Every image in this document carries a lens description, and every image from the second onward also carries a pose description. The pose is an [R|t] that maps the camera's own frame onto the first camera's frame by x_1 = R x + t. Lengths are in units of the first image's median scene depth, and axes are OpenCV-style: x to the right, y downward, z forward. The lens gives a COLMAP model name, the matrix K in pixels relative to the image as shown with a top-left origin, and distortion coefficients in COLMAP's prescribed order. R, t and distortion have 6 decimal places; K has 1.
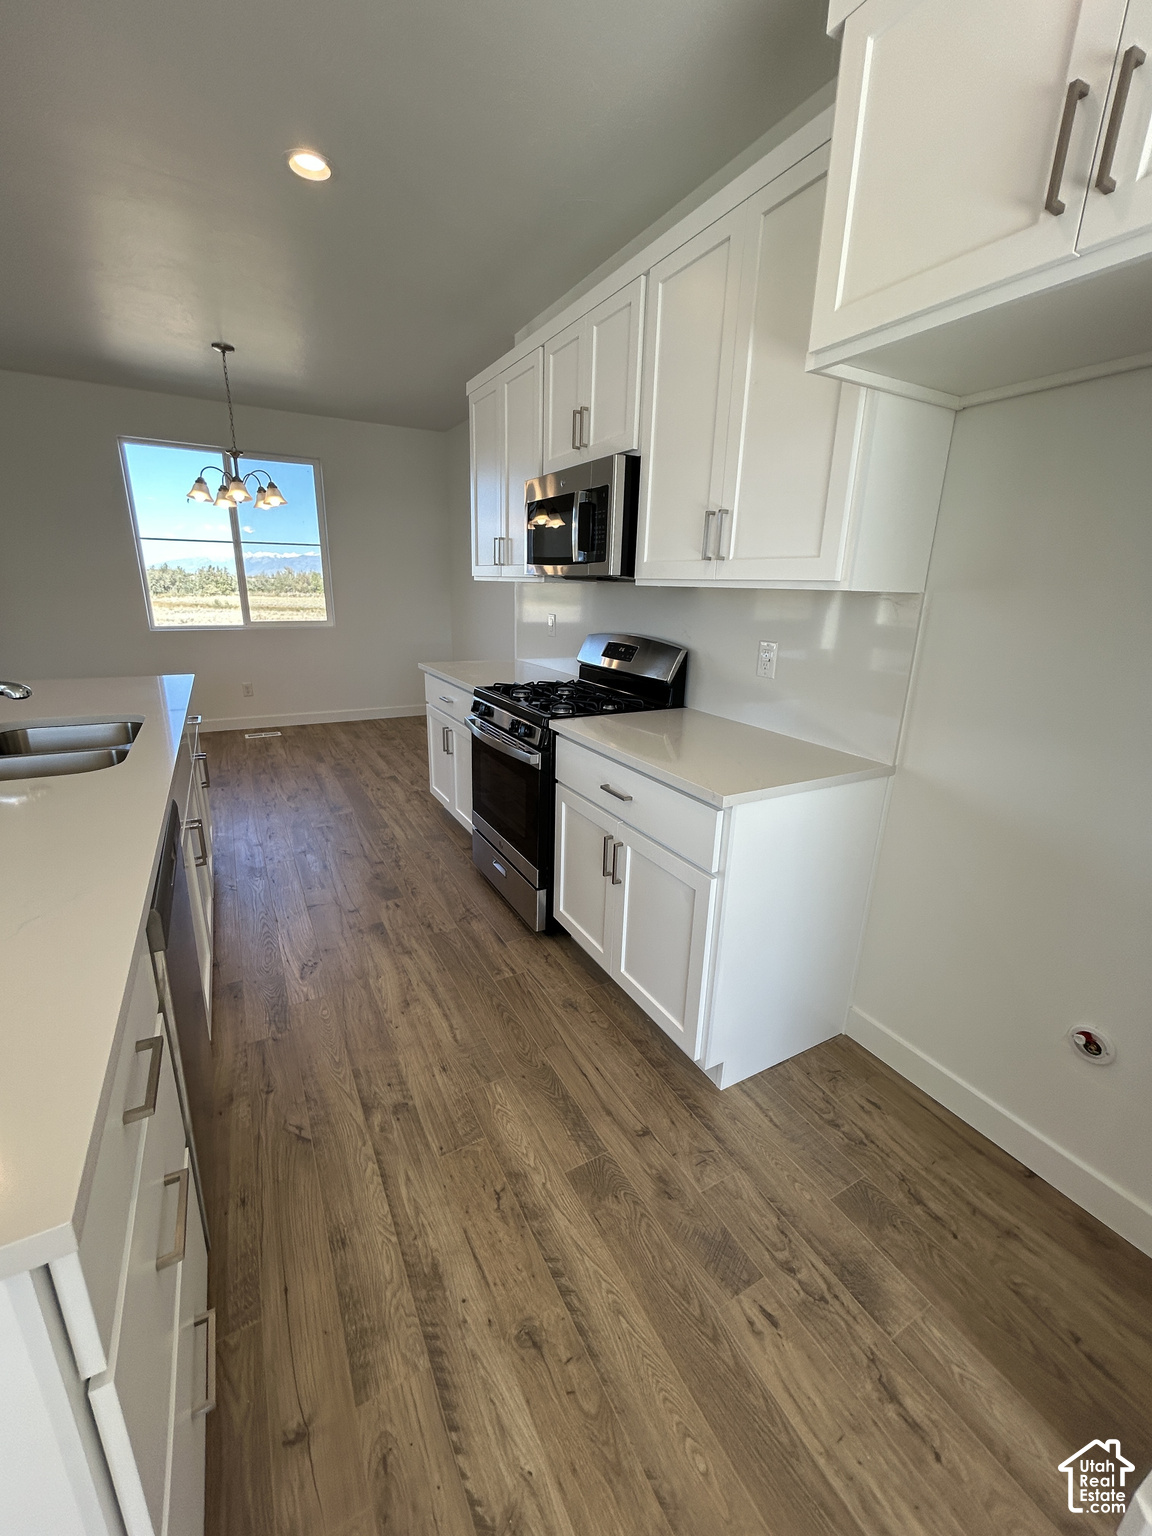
lens RADIAL K [[616.9, 0, 572.2], [0, 616.9, 747.9], [0, 0, 1]] dist [-0.003503, 0.006131]
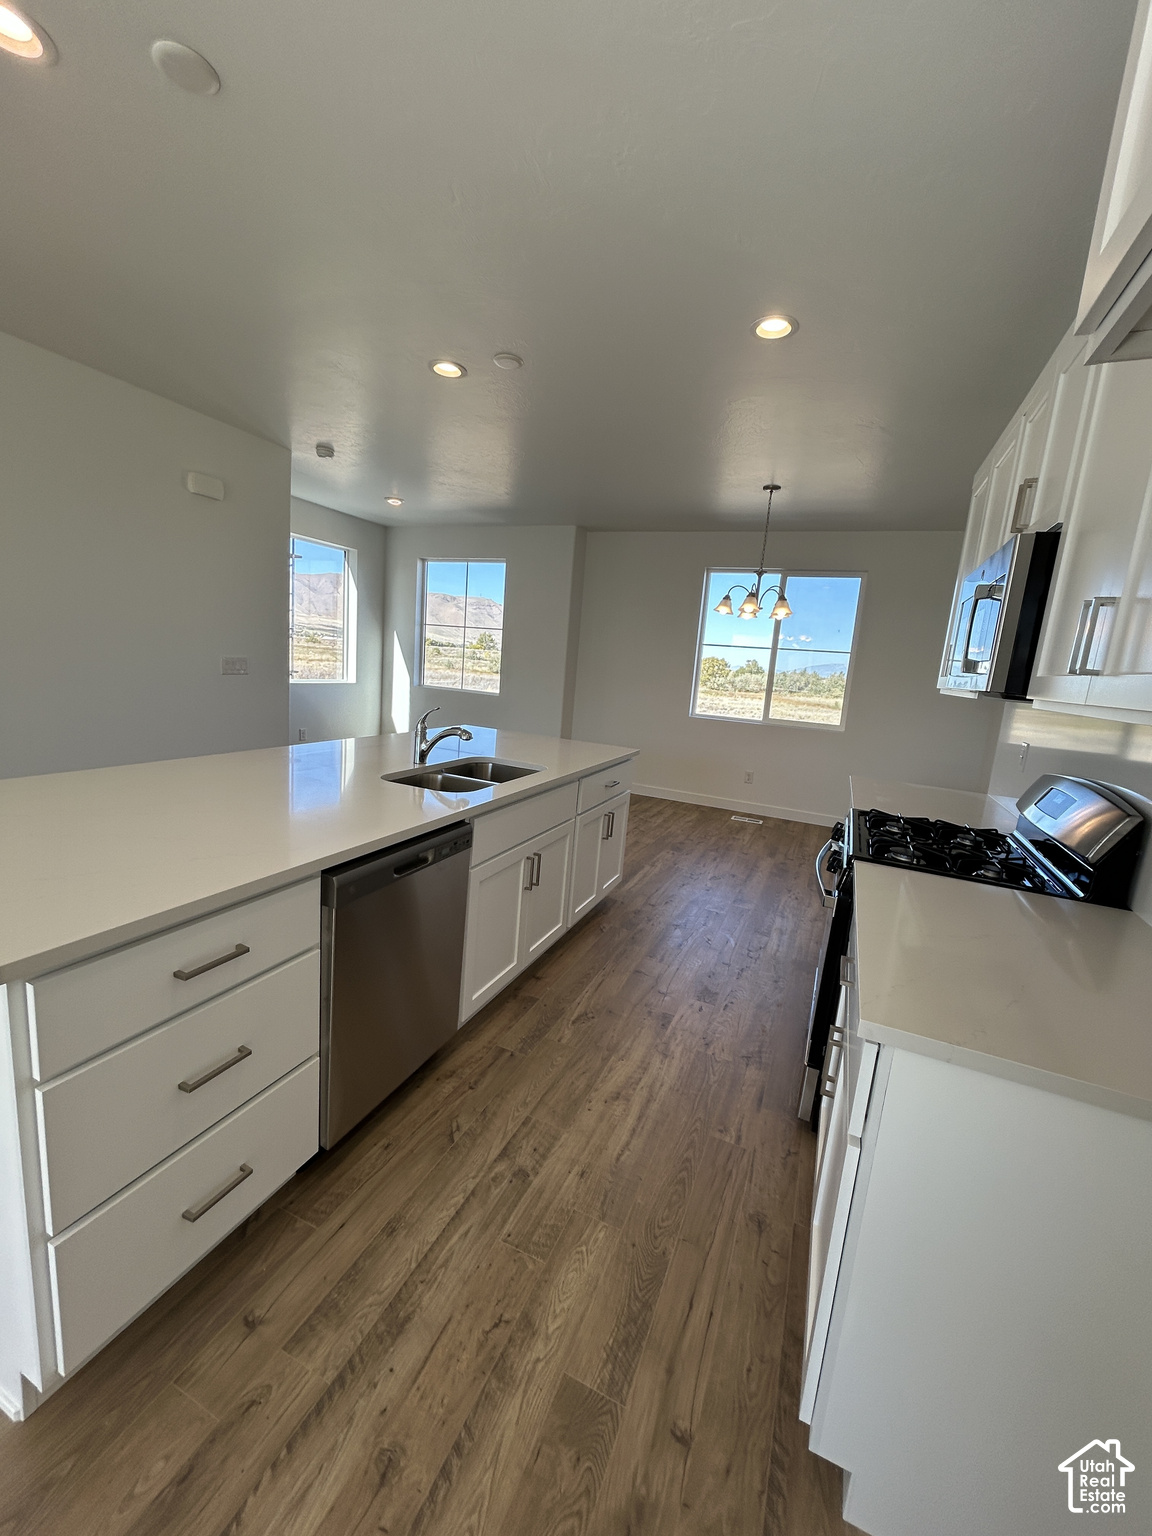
lens RADIAL K [[611.5, 0, 585.1], [0, 611.5, 756.8], [0, 0, 1]] dist [0.007216, -0.000560]
pose [[0.615121, 0.151949, -0.773652, 0.467866], [-0.268009, 0.963119, -0.023930, -0.086333], [0.741483, 0.222065, 0.633159, 0.281887]]
